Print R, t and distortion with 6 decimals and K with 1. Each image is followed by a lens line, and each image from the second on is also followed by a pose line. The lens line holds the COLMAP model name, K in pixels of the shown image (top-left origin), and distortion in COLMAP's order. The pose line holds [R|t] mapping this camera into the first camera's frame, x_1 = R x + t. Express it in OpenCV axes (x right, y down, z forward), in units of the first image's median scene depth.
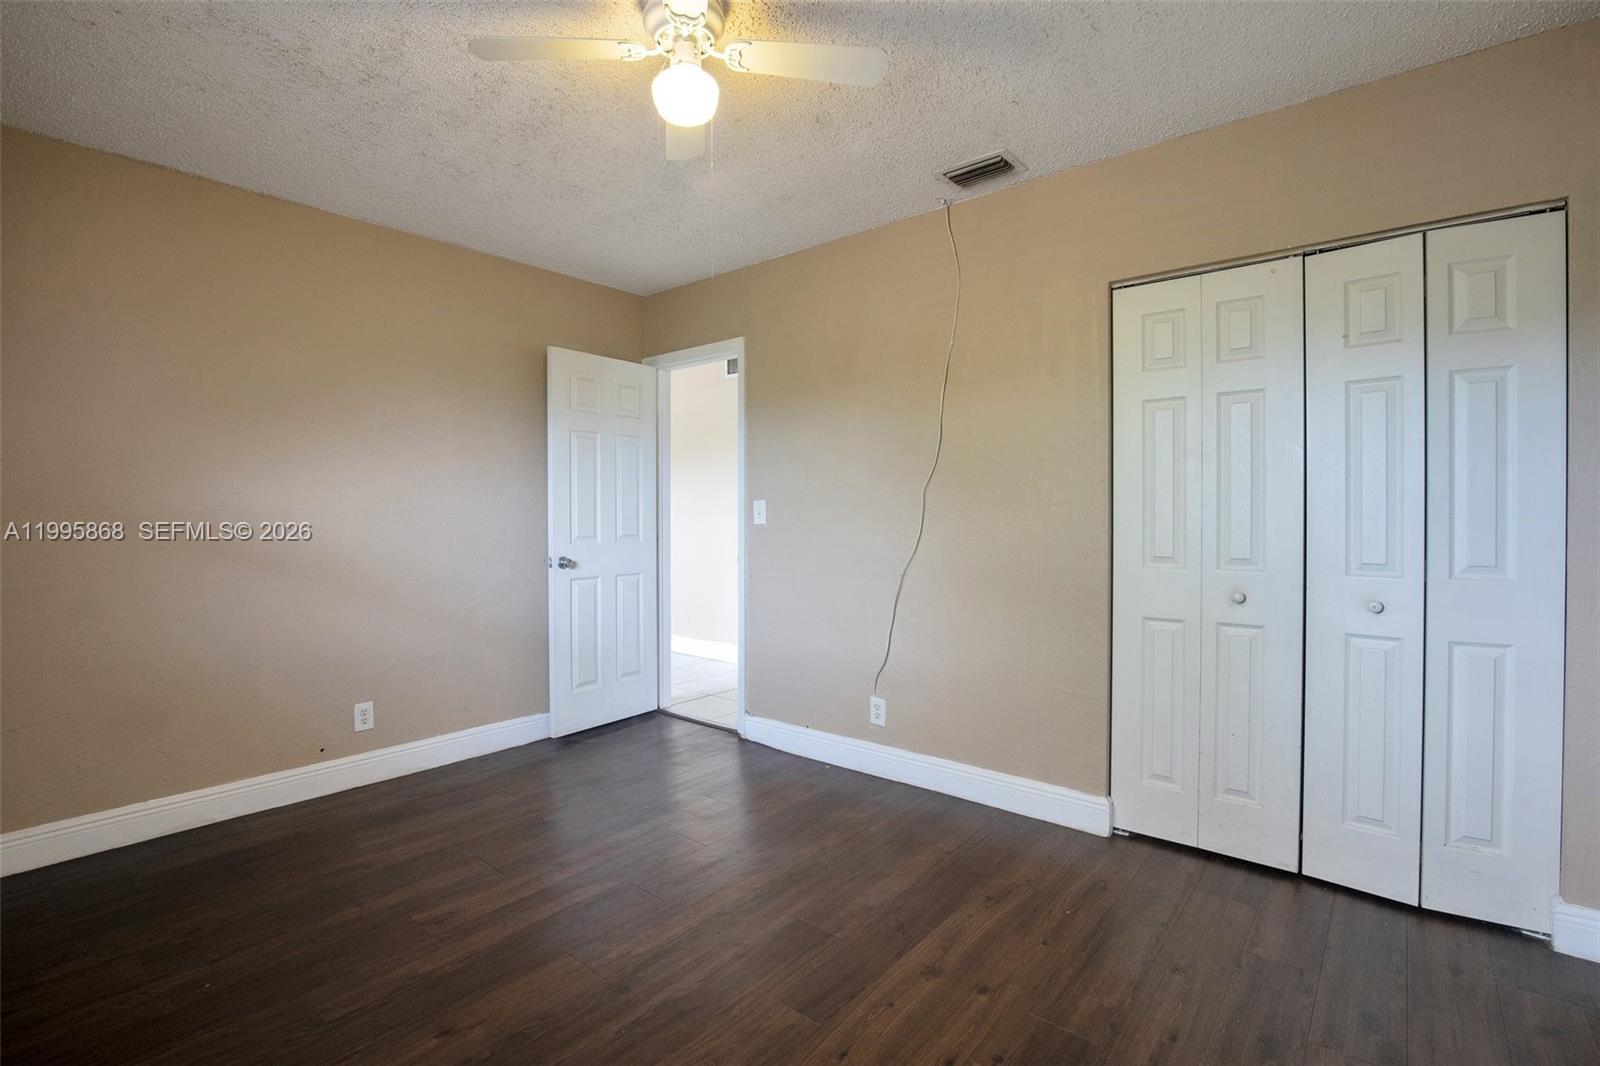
lens RADIAL K [[730.3, 0, 798.8], [0, 730.3, 520.2], [0, 0, 1]] dist [-0.030213, 0.000052]
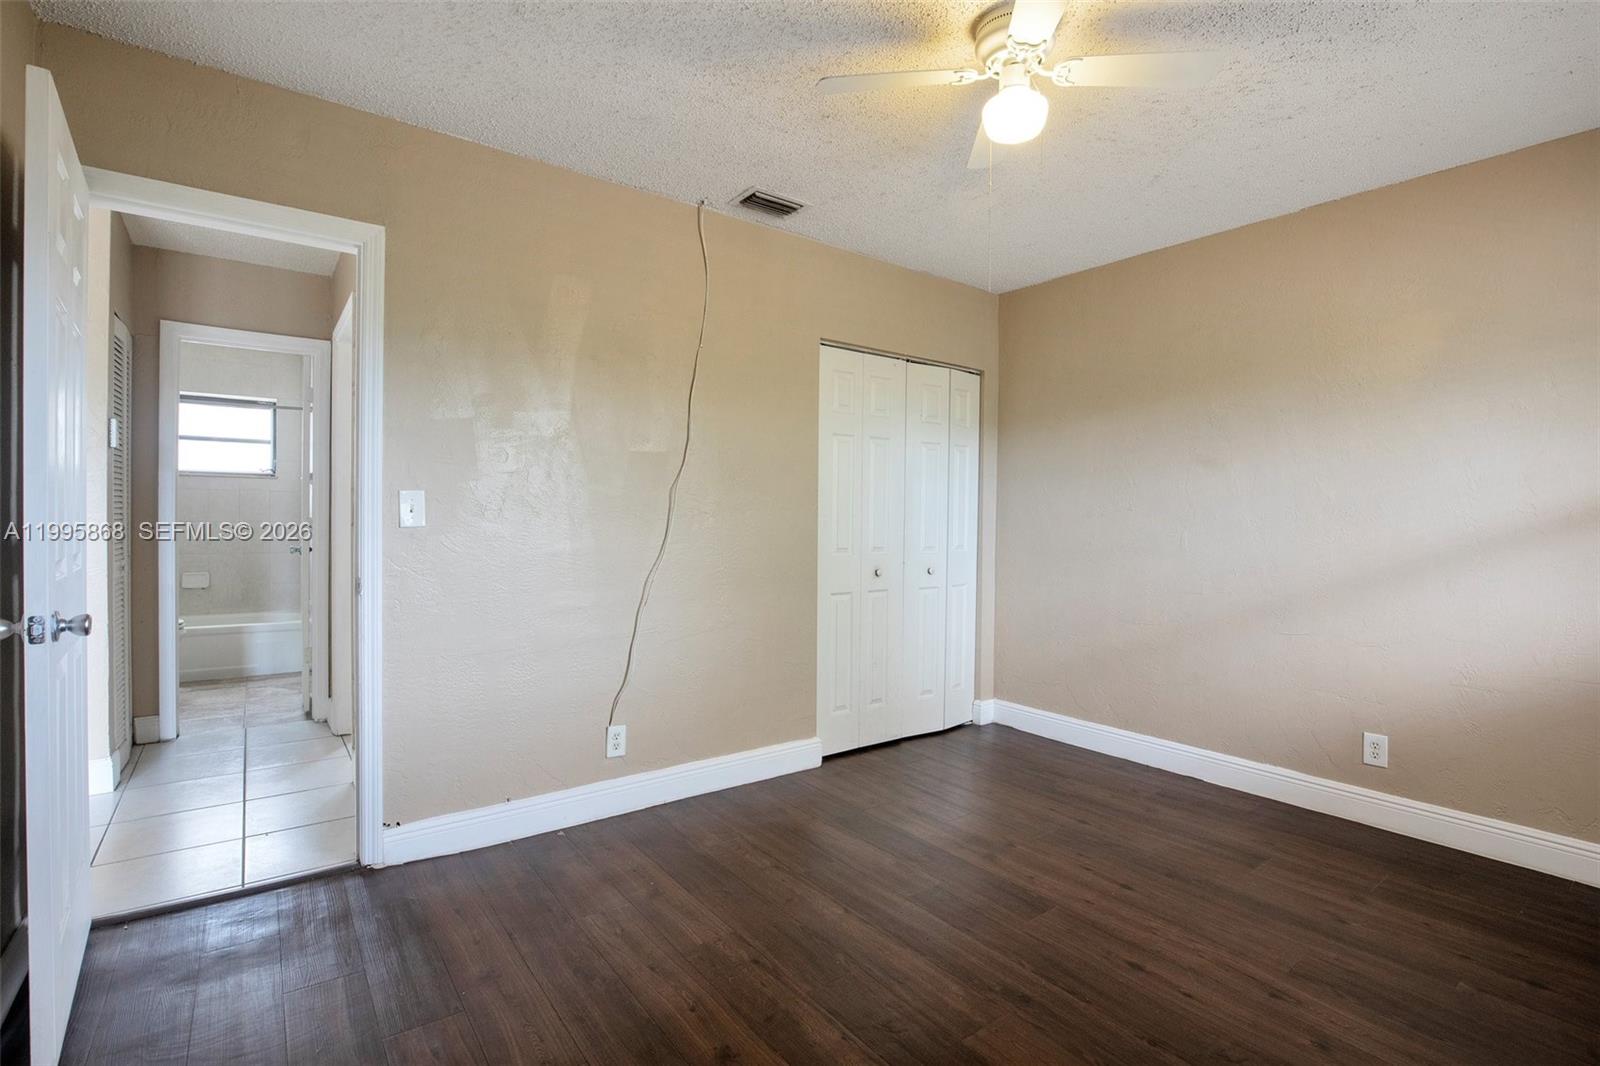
lens RADIAL K [[746.4, 0, 799.0], [0, 746.4, 527.2], [0, 0, 1]] dist [-0.023694, -0.000586]
pose [[0.226537, -0.007889, 0.973971, -0.635115], [-0.004801, 0.999946, 0.009216, -0.002015], [-0.973991, -0.006764, 0.226487, 0.529241]]
